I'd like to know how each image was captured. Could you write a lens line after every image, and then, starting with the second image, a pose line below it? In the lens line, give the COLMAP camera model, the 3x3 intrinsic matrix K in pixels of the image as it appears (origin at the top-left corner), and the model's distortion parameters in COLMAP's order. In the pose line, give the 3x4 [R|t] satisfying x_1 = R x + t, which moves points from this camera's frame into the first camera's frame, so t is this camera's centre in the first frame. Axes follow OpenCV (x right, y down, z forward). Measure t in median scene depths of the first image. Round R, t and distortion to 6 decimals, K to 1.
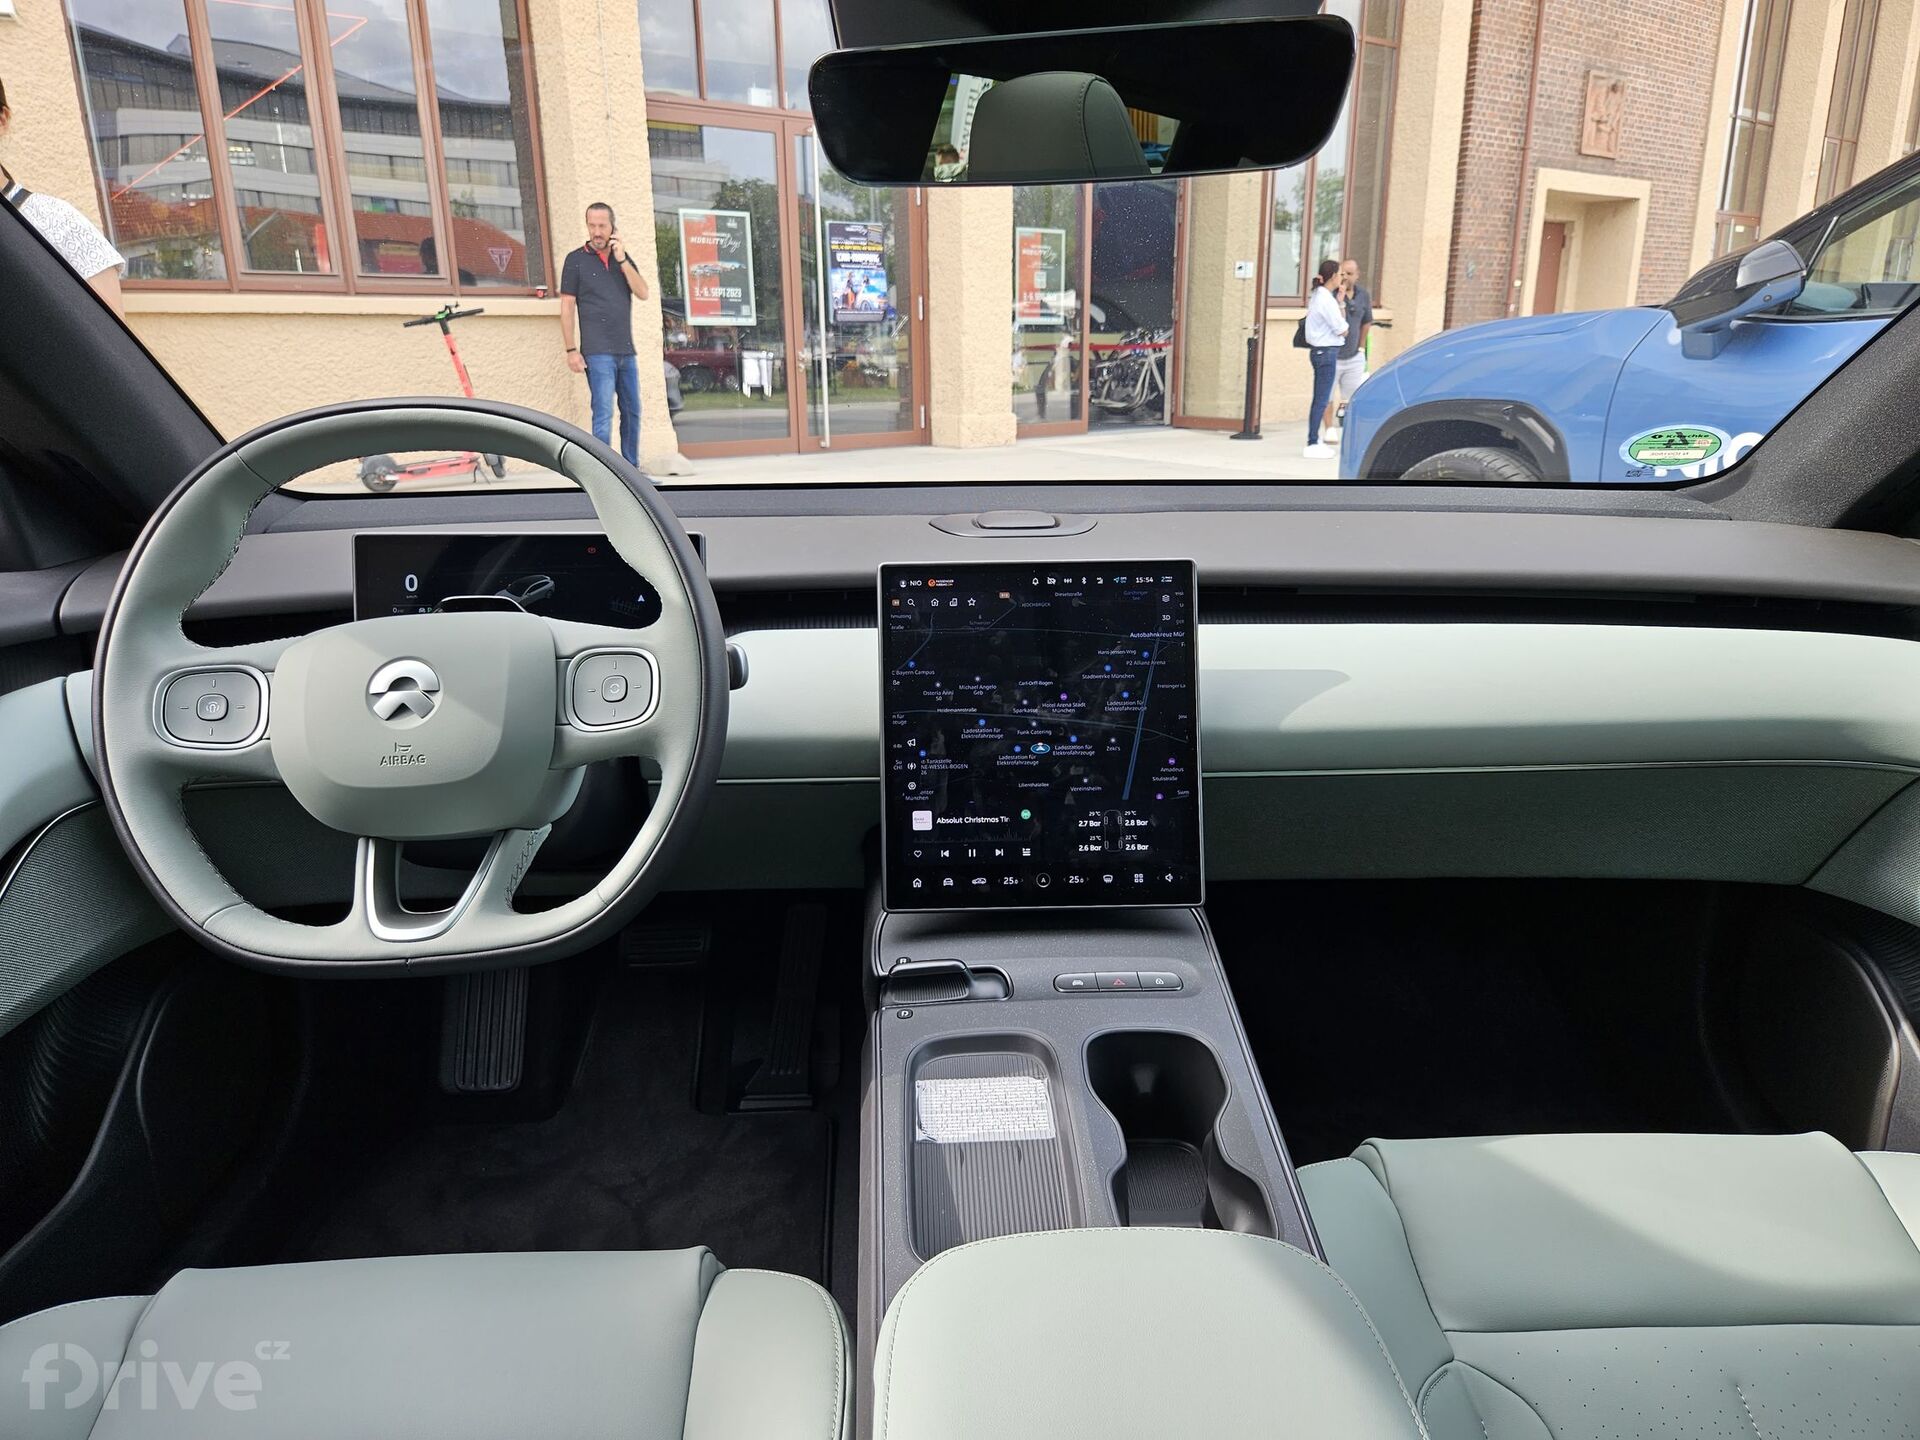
lens RADIAL K [[1284.6, 0, 956.2], [0, 1284.6, 713.1], [0, 0, 1]] dist [0.042426, -0.045590]
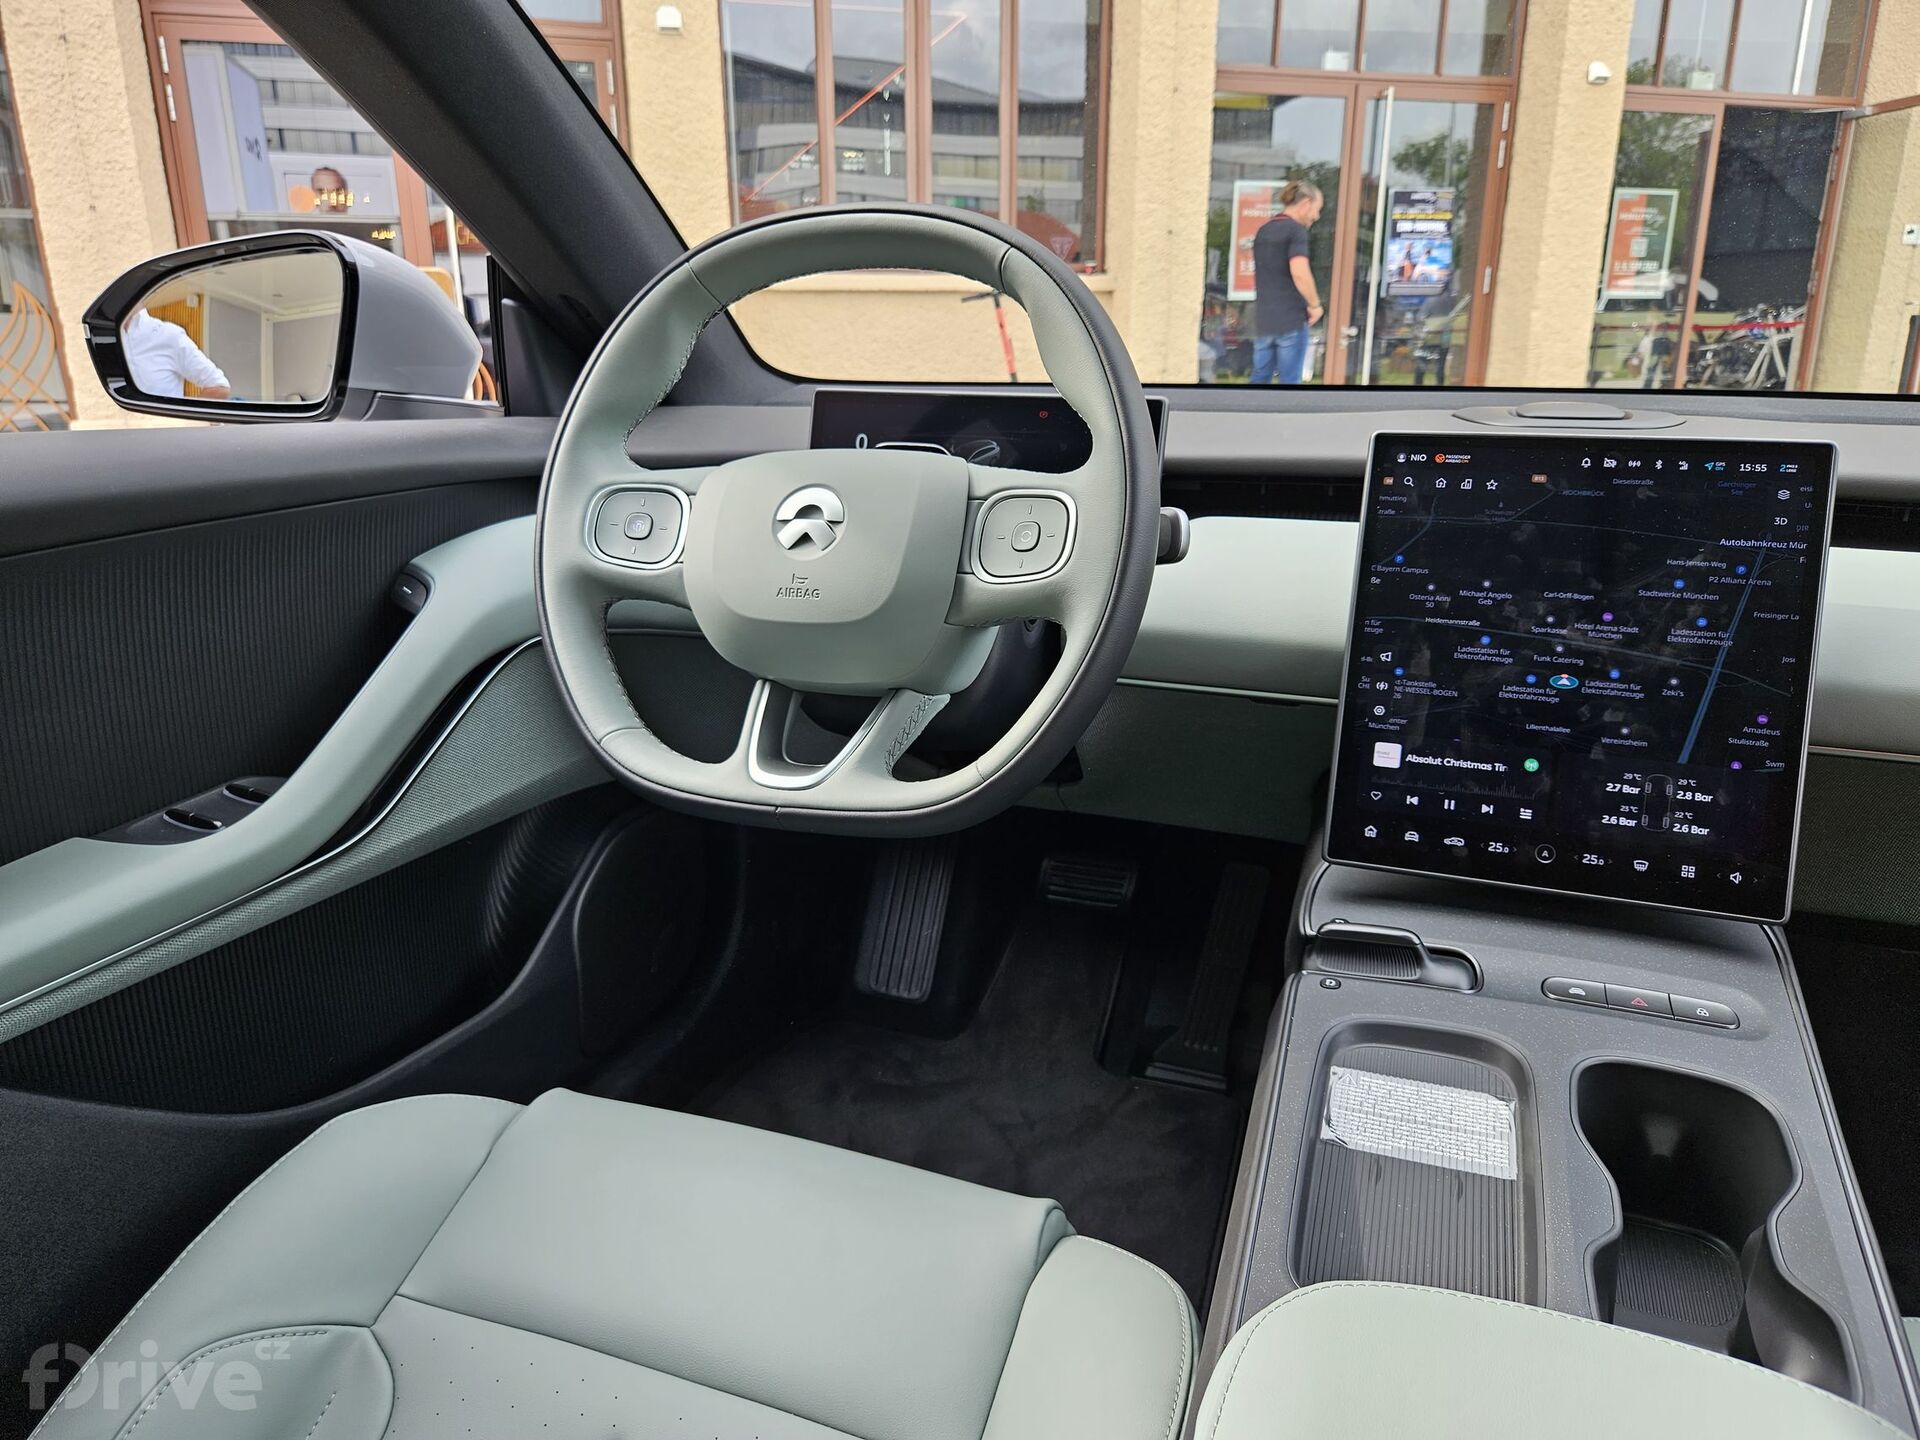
lens RADIAL K [[1284.6, 0, 955.5], [0, 1284.6, 716.2], [0, 0, 1]] dist [0.042426, -0.045590]
pose [[0.921177, 0.121233, -0.369777, 0.019528], [-0.118527, 0.992494, 0.030121, 0.067011], [0.370653, 0.016081, 0.928632, 0.156822]]
